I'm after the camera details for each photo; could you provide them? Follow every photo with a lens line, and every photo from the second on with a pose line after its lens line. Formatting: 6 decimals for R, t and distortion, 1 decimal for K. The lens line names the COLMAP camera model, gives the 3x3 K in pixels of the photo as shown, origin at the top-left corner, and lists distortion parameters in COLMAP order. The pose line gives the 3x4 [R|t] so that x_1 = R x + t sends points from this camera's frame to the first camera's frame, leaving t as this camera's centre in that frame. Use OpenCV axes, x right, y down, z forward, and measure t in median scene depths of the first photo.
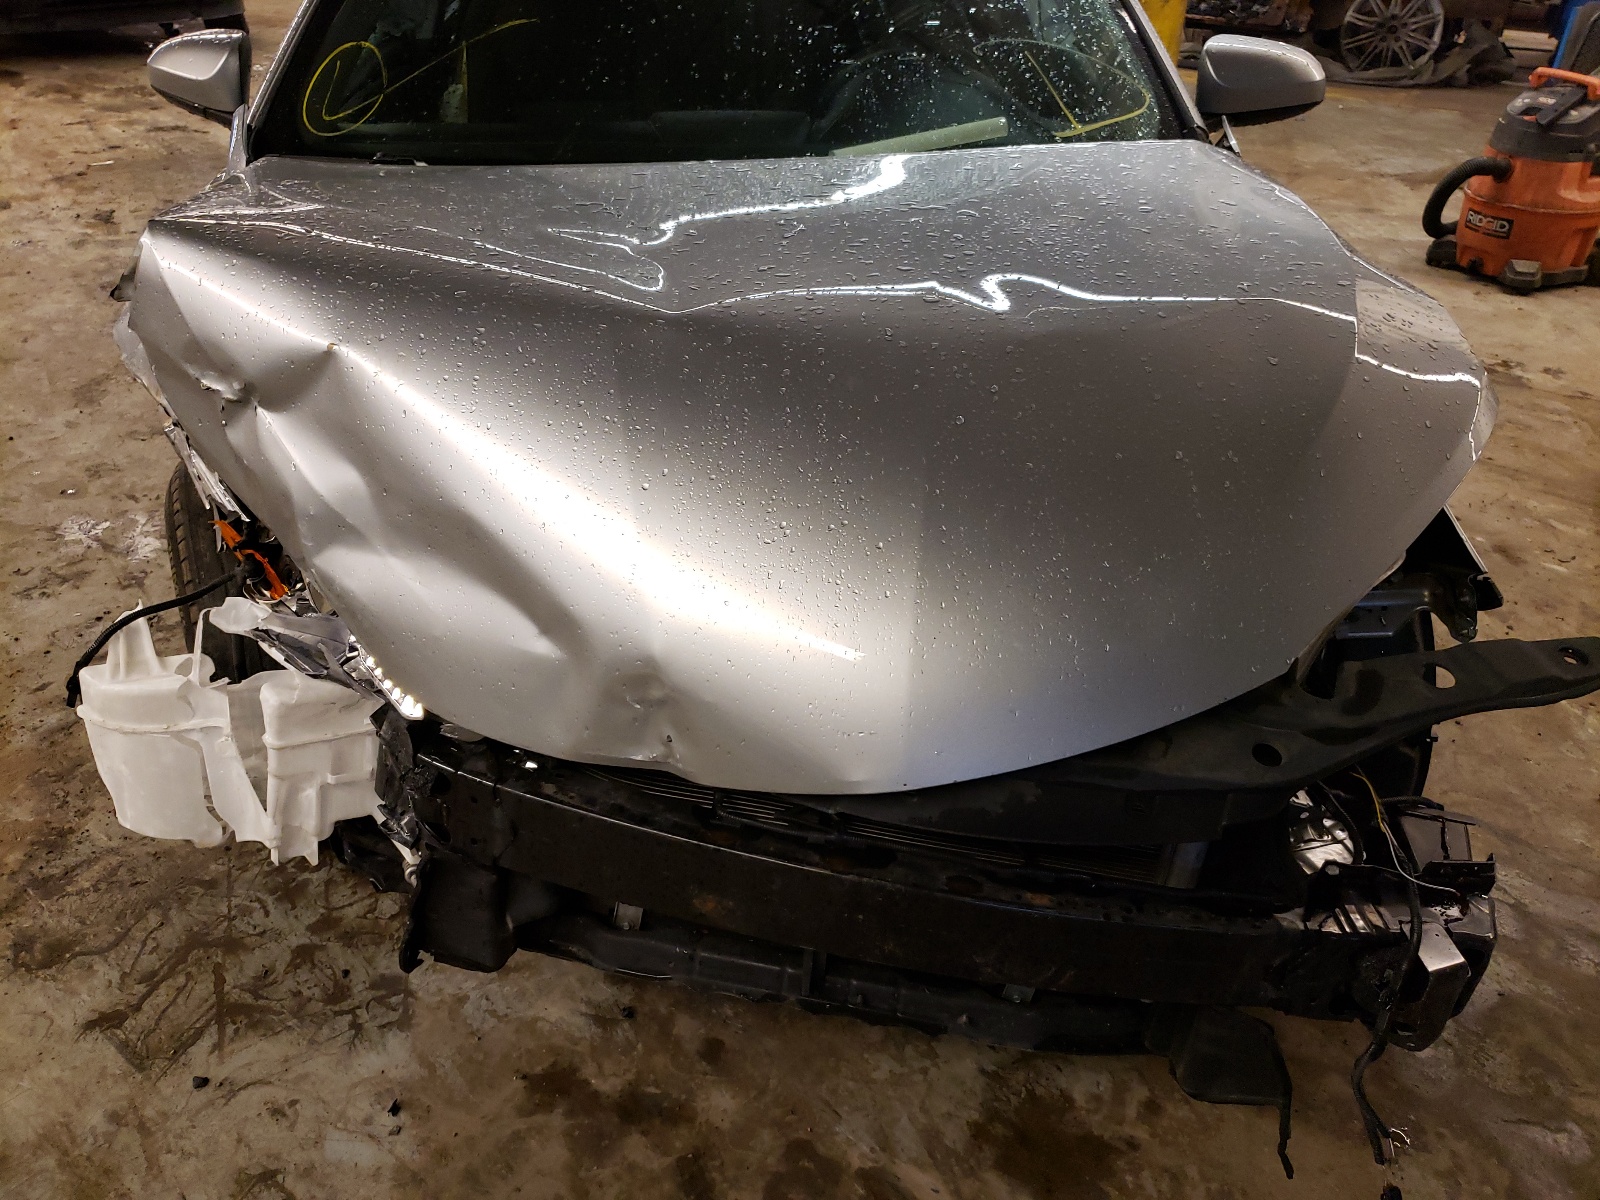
lens RADIAL K [[1221.5, 0, 800.0], [0, 1221.5, 600.0], [0, 0, 1]] dist [0.008741, 0.003042]
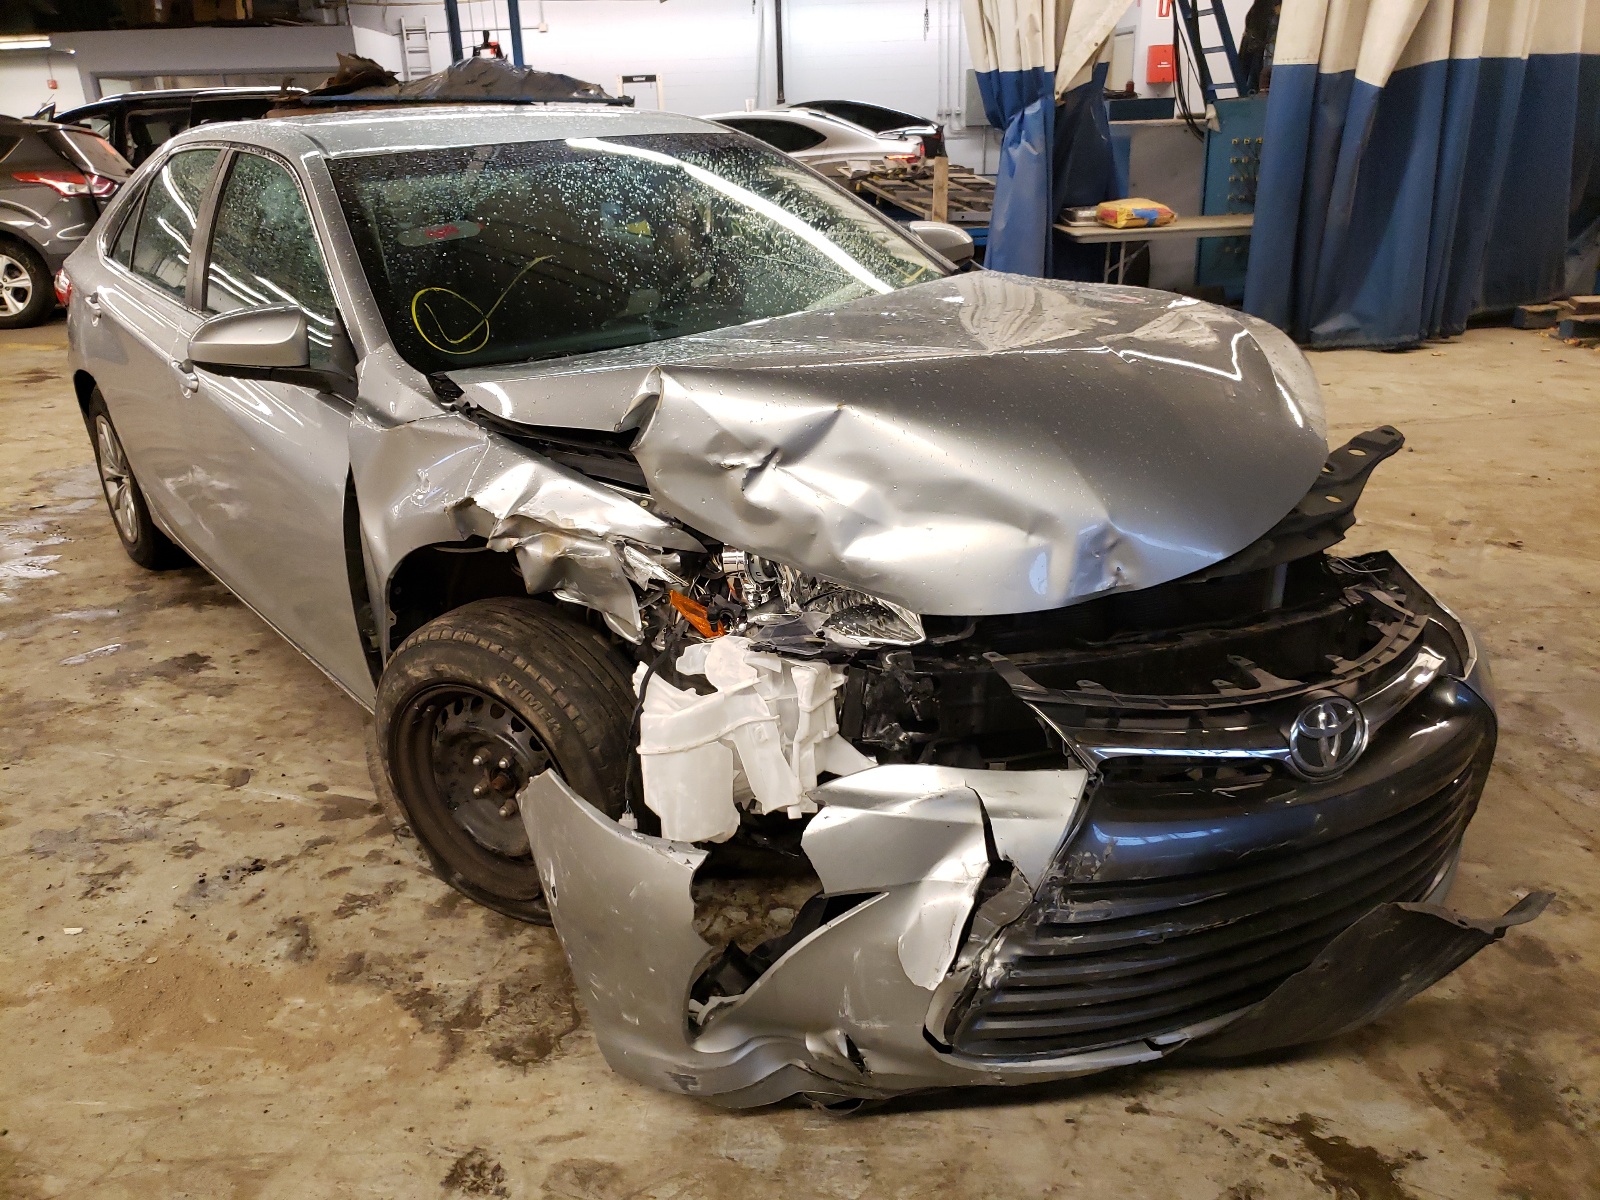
lens RADIAL K [[1221.5, 0, 800.0], [0, 1221.5, 600.0], [0, 0, 1]] dist [0.008741, 0.003042]
pose [[0.826487, -0.257702, 0.500509, -1.065366], [0.355054, 0.928563, -0.108200, 0.143955], [-0.436871, 0.267134, 0.858943, -0.210741]]
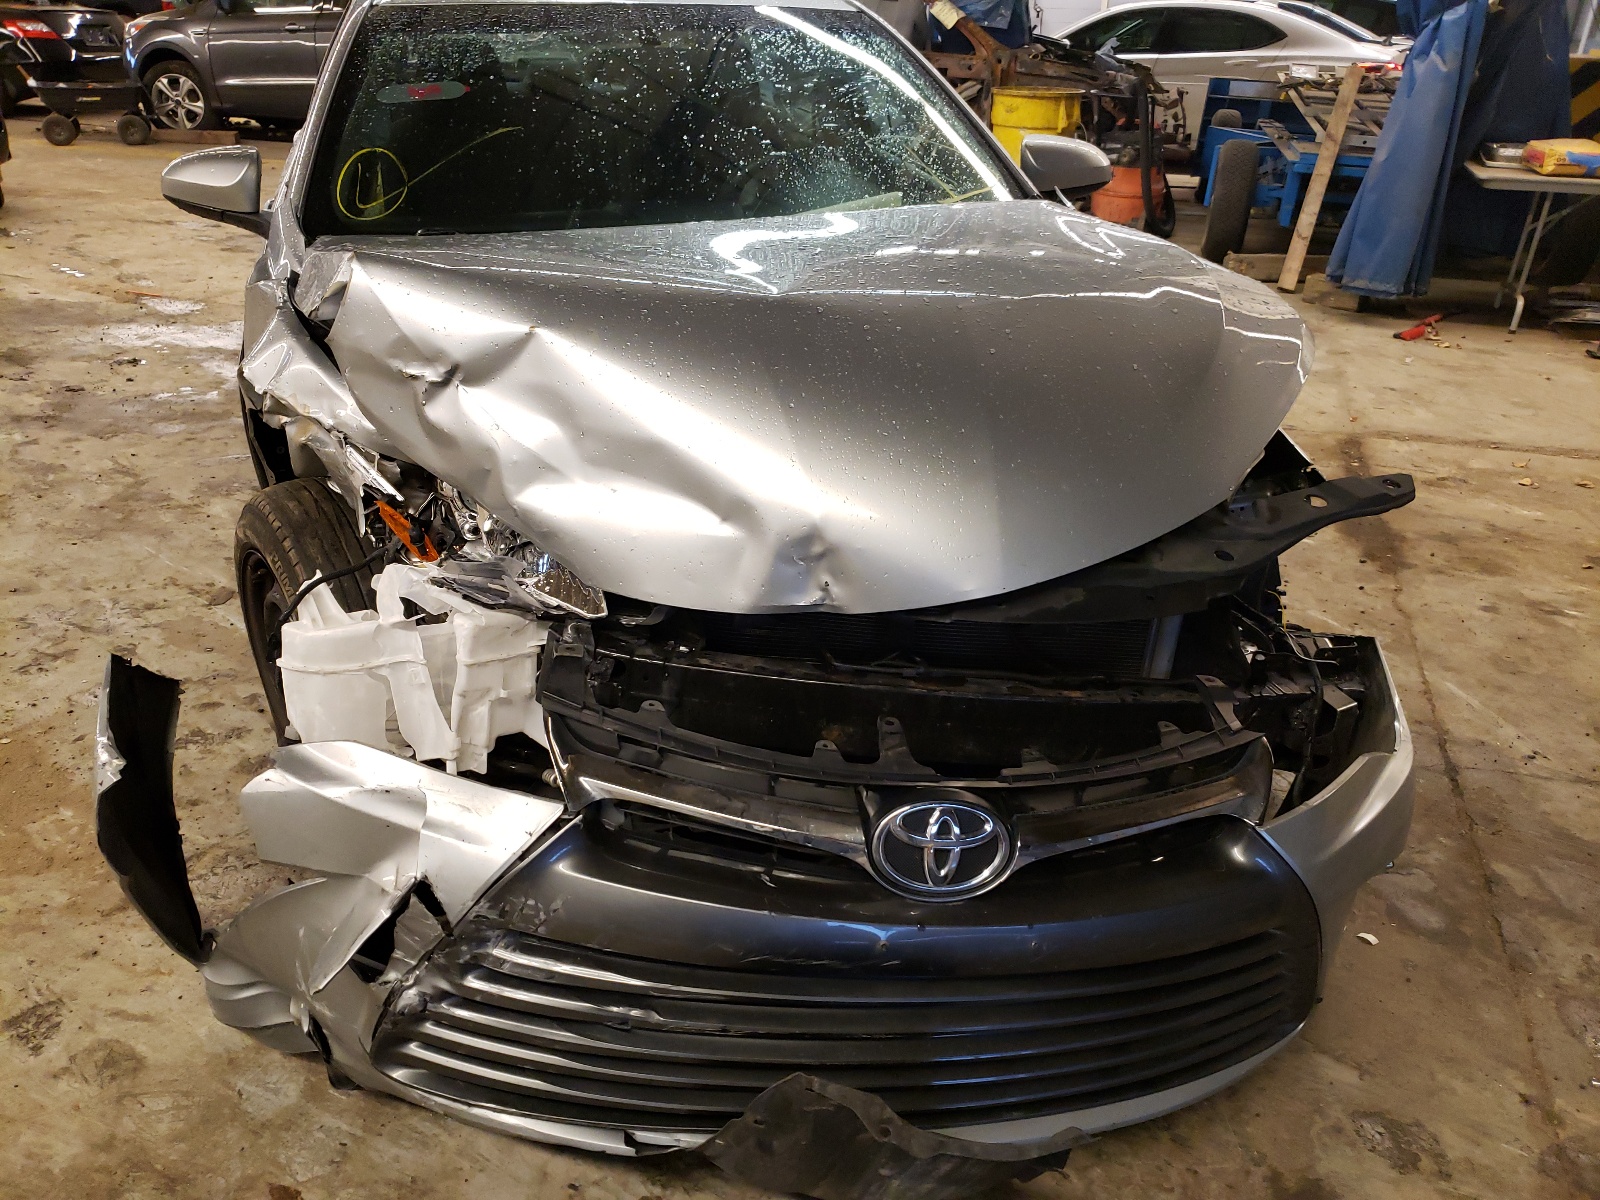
lens RADIAL K [[1208.2, 0, 774.5], [0, 1208.2, 634.0], [0, 0, 1]] dist [0.006608, 0.001032]
pose [[0.977996, -0.096546, 0.184939, -0.336082], [0.112793, 0.990439, -0.079420, 0.215746], [-0.175503, 0.098532, 0.979536, -0.255429]]
